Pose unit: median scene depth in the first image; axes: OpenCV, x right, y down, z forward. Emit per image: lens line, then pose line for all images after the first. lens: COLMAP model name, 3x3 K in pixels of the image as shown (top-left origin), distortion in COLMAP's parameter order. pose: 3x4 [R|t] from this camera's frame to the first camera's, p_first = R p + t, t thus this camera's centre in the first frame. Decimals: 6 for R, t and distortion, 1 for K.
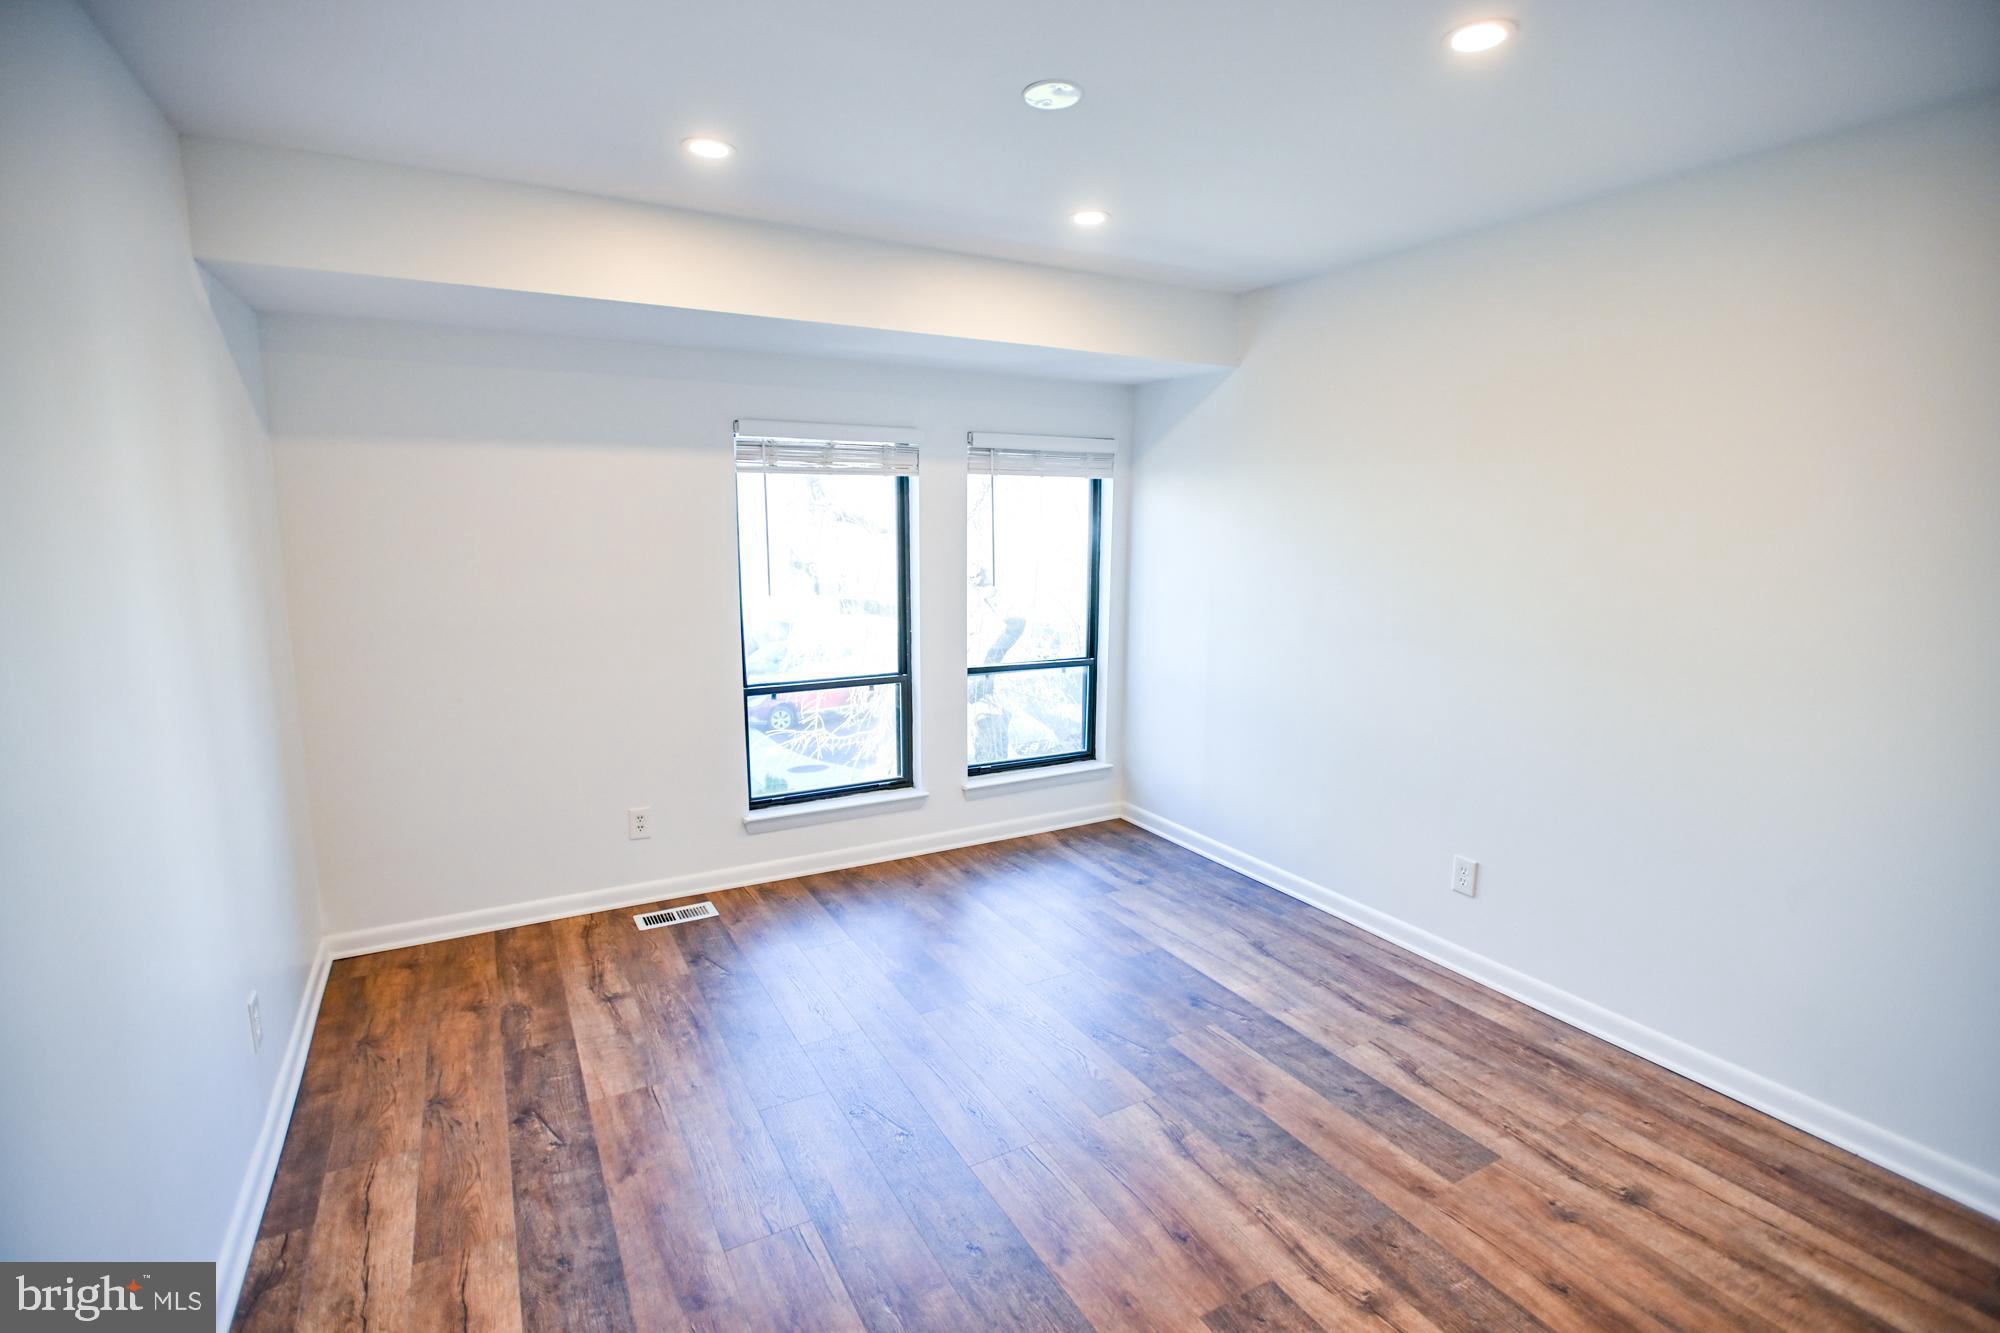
lens RADIAL K [[942.8, 0, 1007.3], [0, 942.8, 649.7], [0, 0, 1]] dist [-0.005444, -0.003912]
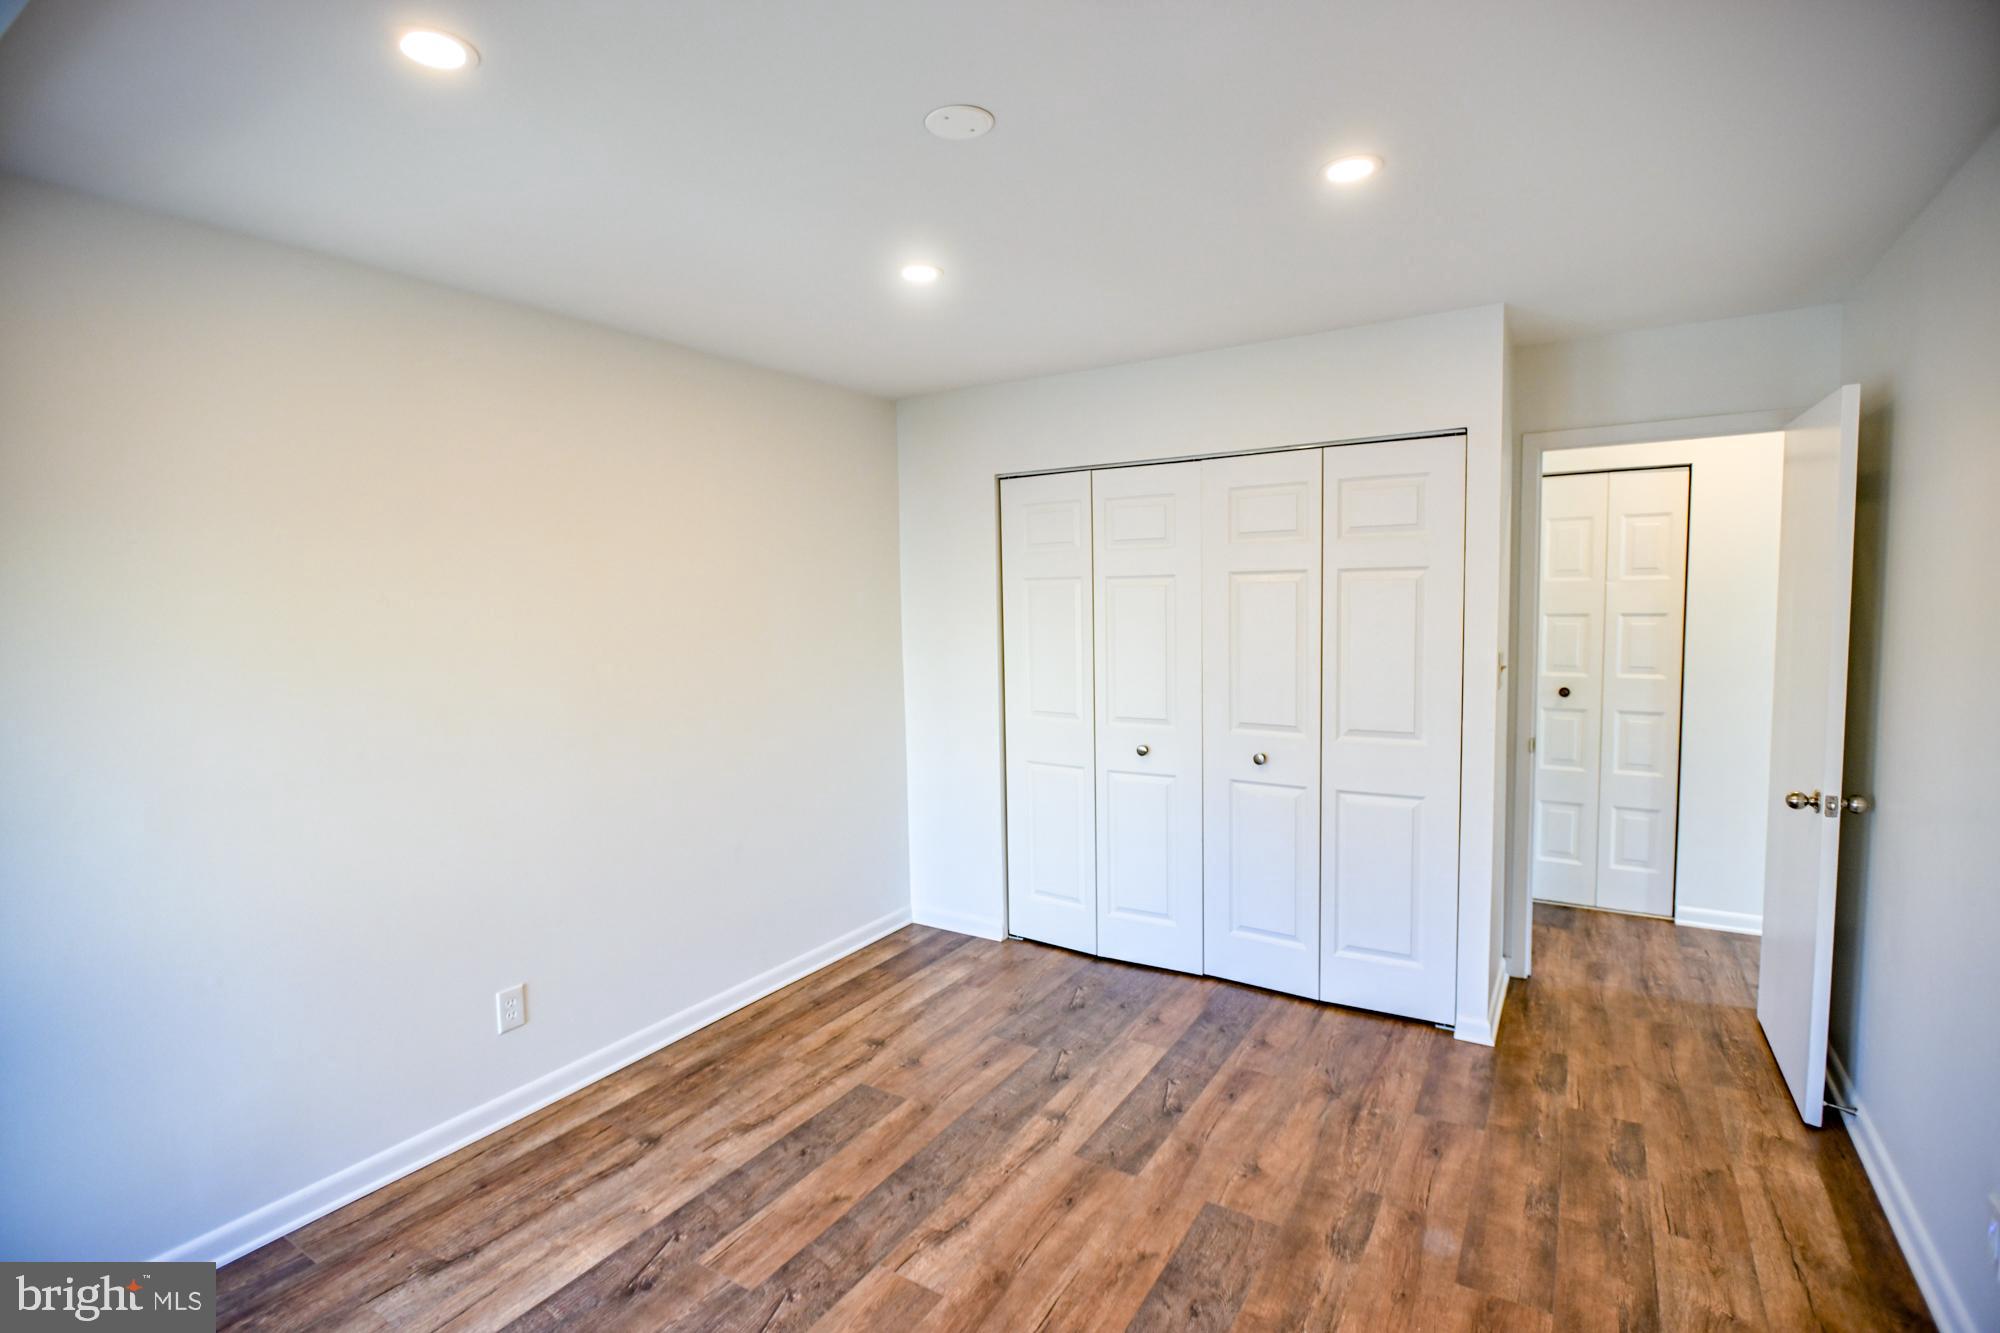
lens RADIAL K [[942.8, 0, 1001.1], [0, 942.8, 664.1], [0, 0, 1]] dist [-0.005444, -0.003912]
pose [[-0.474953, -0.055690, 0.878247, -0.665261], [0.141615, 0.980152, 0.138736, -0.180917], [-0.868542, 0.190266, -0.457640, 1.281227]]
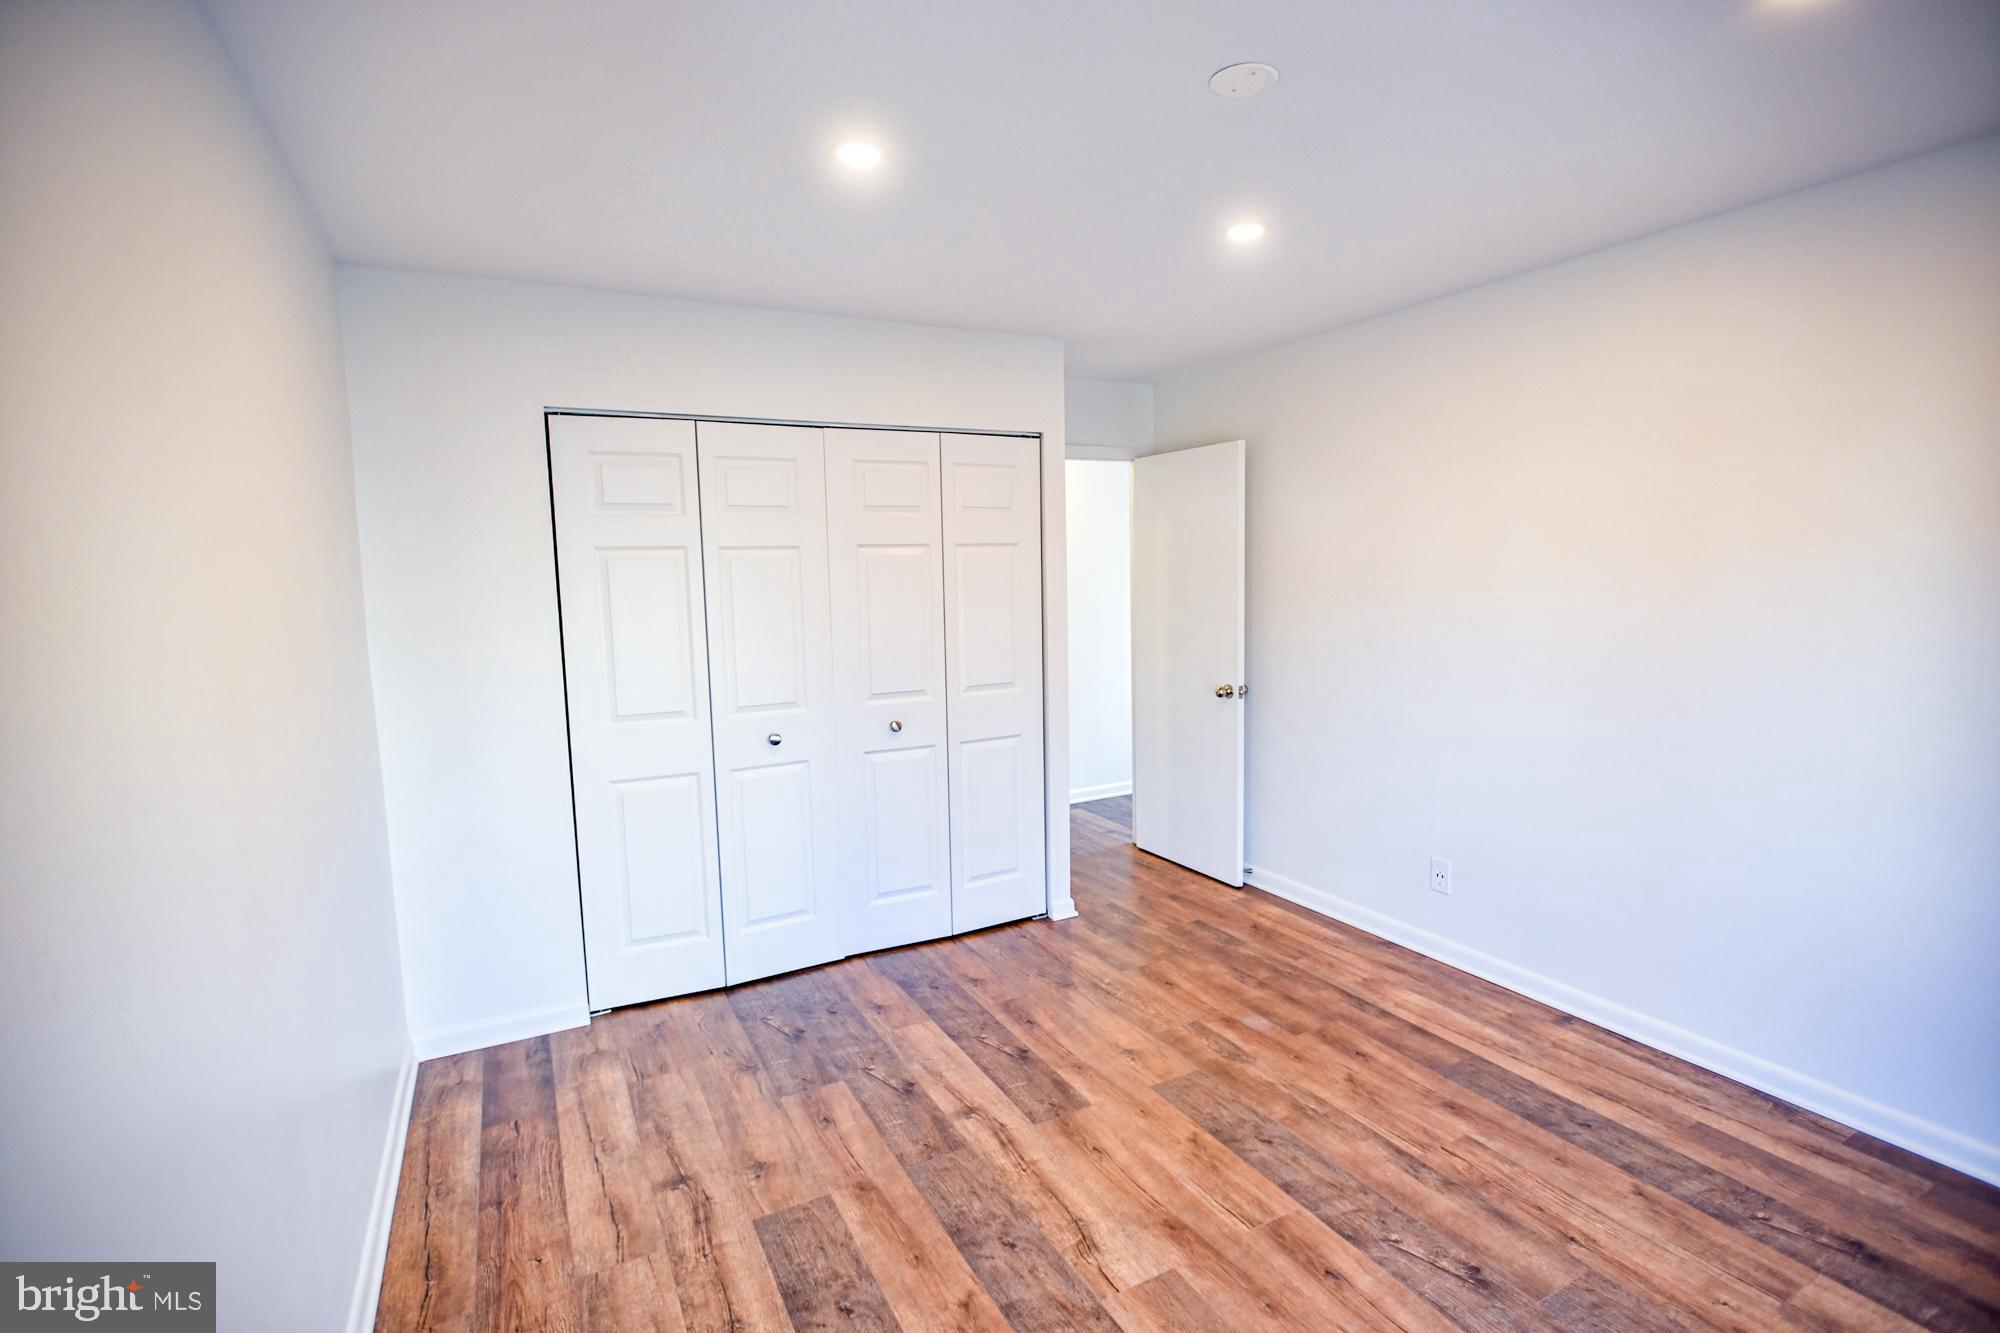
lens RADIAL K [[942.8, 0, 1012.0], [0, 942.8, 652.9], [0, 0, 1]] dist [-0.005444, -0.003912]
pose [[-0.999519, 0.019213, 0.024348, 0.217932], [0.024281, 0.973153, 0.228876, -0.236193], [-0.019297, 0.229357, -0.973151, 1.750168]]
